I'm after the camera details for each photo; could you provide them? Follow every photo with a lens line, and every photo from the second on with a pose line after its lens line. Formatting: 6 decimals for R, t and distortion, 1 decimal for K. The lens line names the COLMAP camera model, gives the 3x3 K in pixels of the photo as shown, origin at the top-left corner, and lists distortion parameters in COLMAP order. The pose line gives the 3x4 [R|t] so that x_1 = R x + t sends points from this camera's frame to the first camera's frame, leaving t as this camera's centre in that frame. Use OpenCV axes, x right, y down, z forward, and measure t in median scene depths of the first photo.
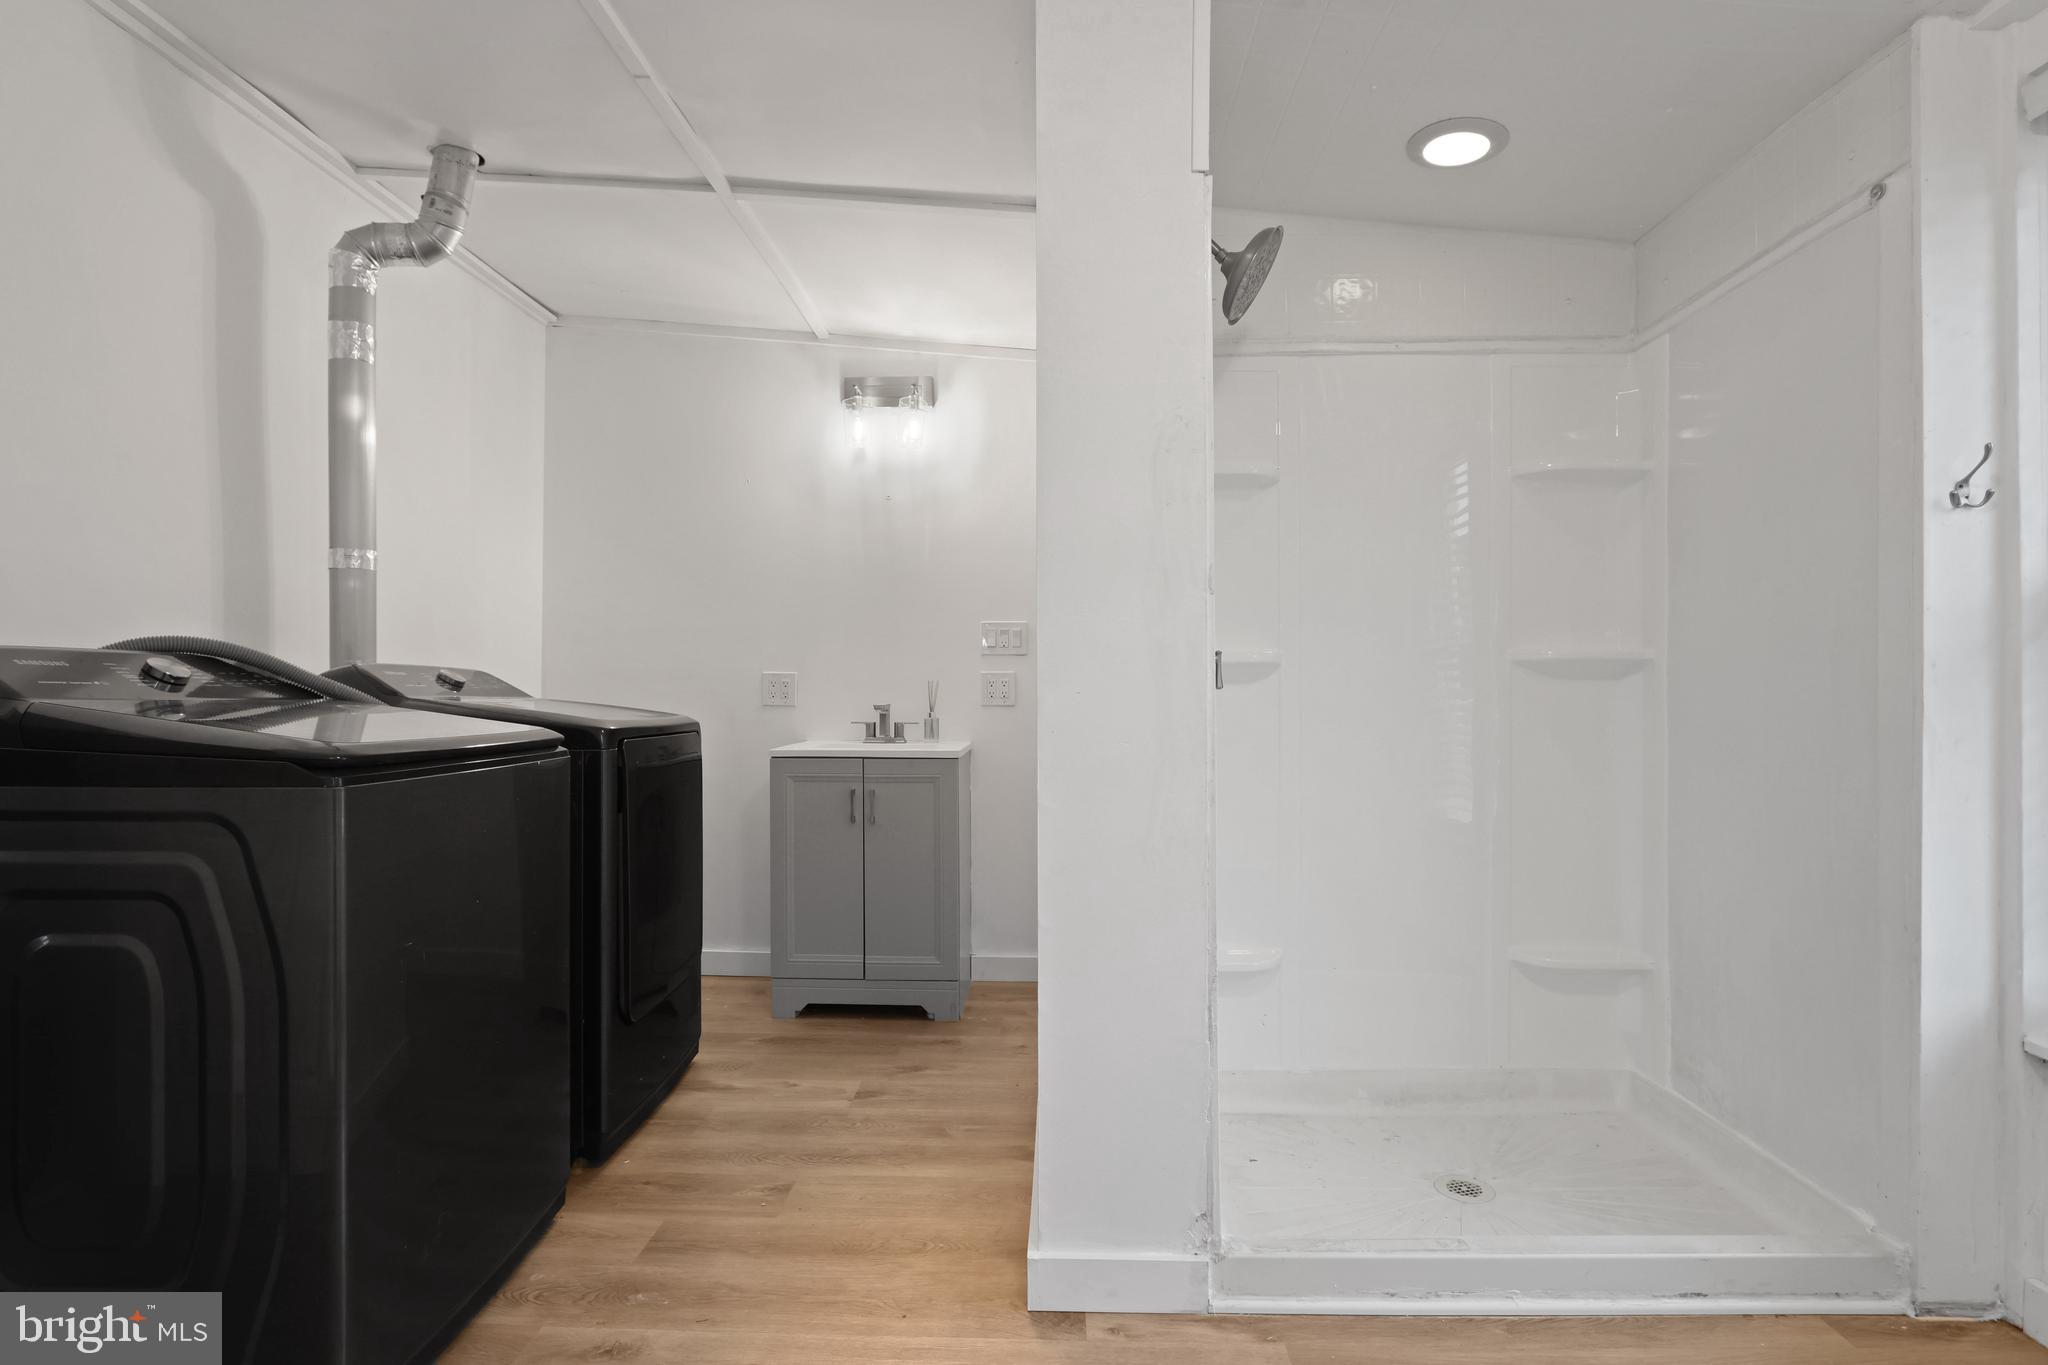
lens RADIAL K [[1032.0, 0, 1022.0], [0, 1032.0, 685.4], [0, 0, 1]] dist [-0.010416, -0.000352]
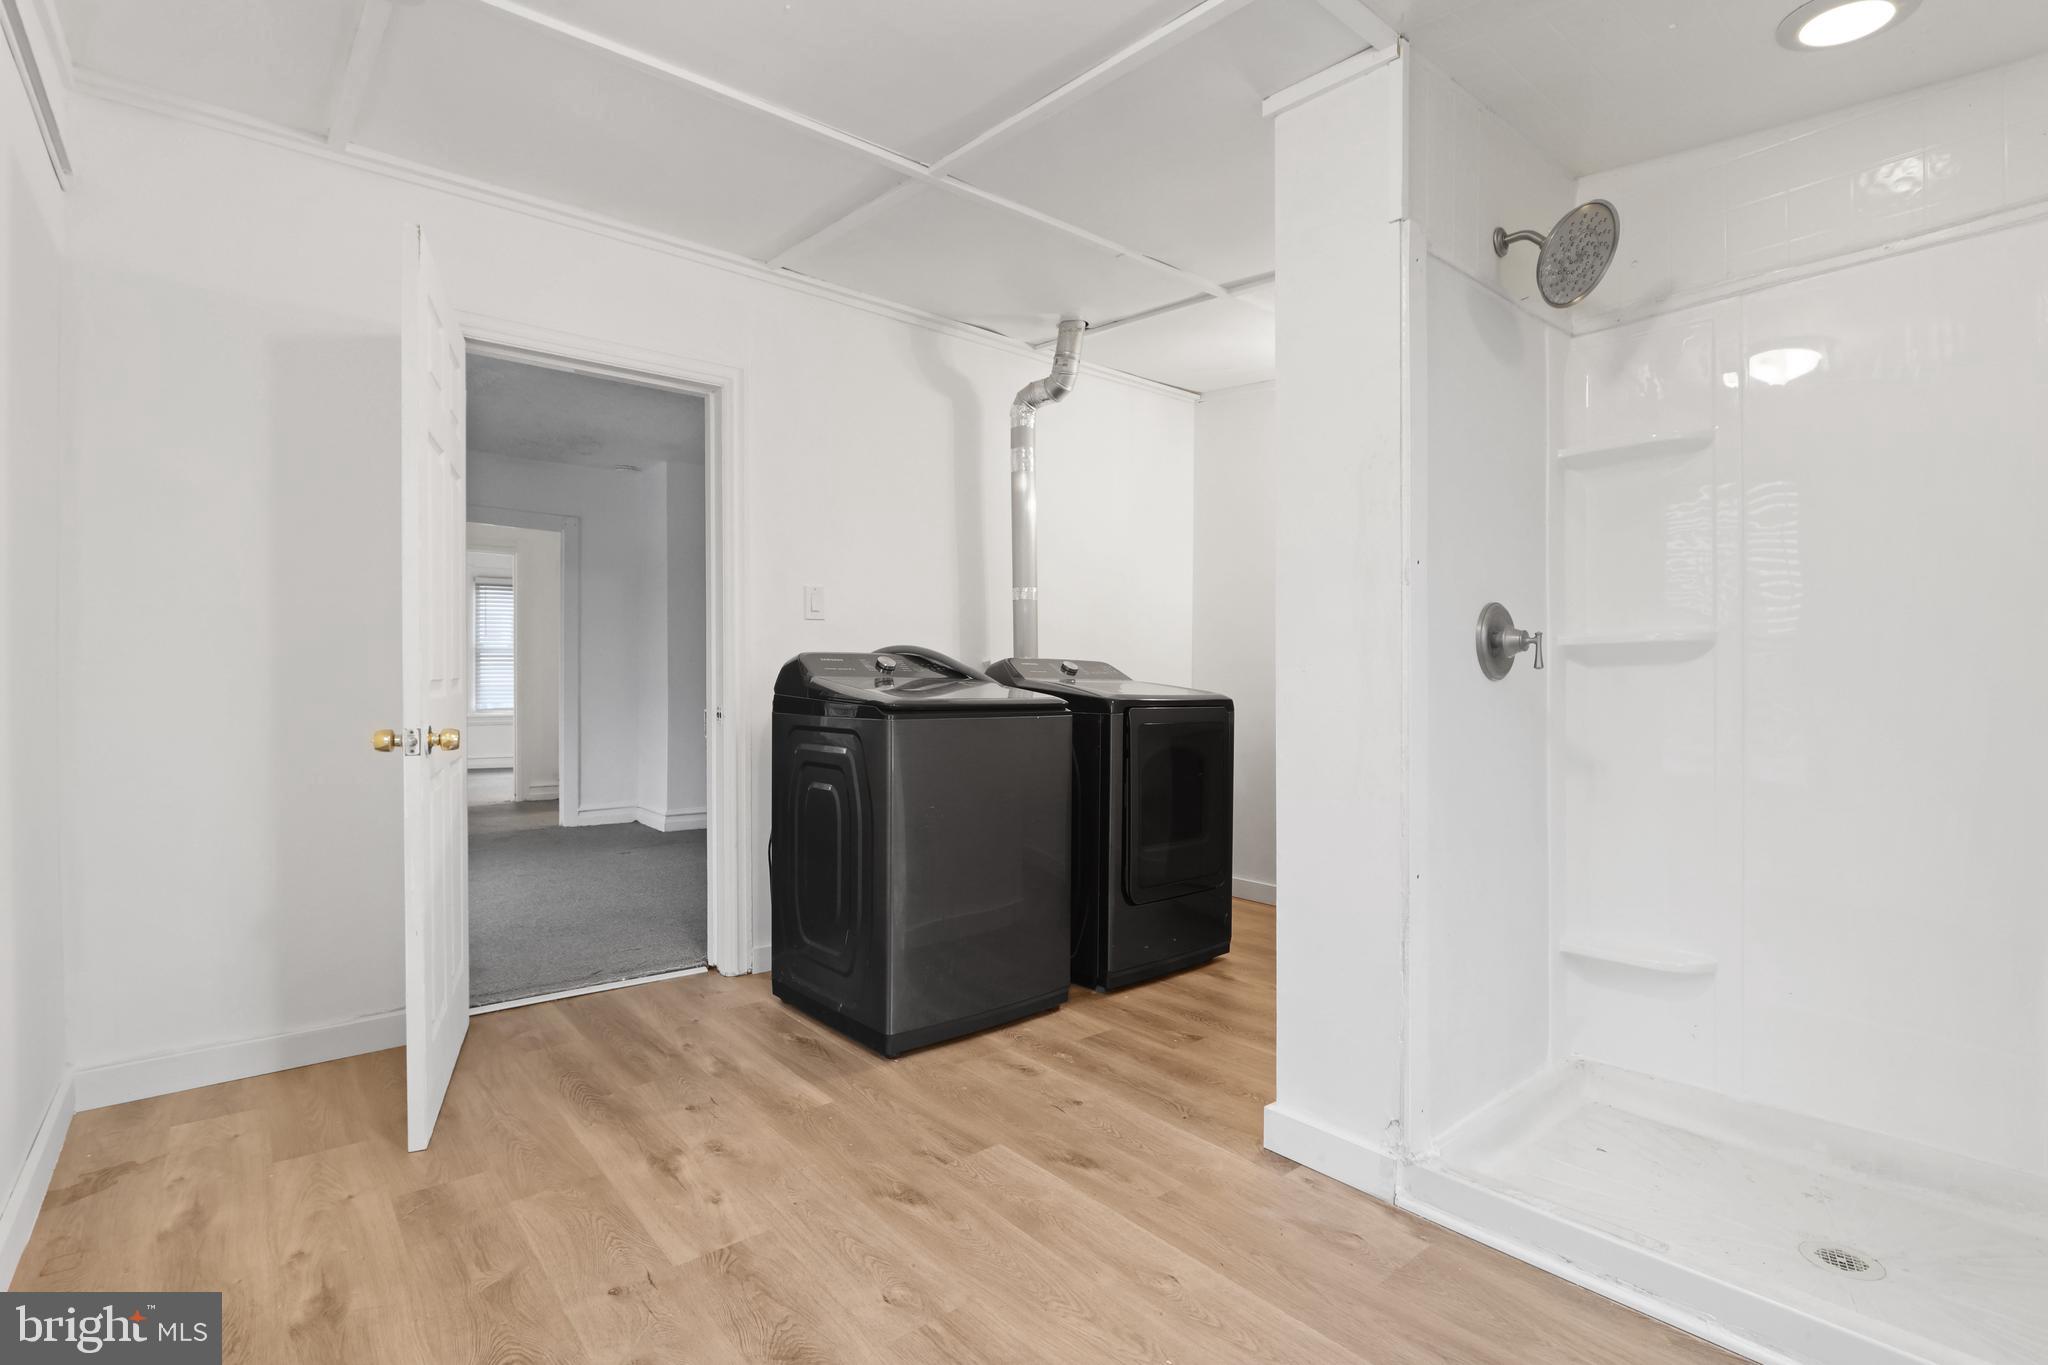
lens RADIAL K [[1059.3, 0, 1024.0], [0, 1059.3, 682.5], [0, 0, 1]] dist [-0.002602, -0.000184]
pose [[0.638748, 0.001172, -0.769415, 0.646925], [-0.000011, 0.999999, 0.001514, 0.014495], [0.769416, -0.000959, 0.638748, -0.066876]]
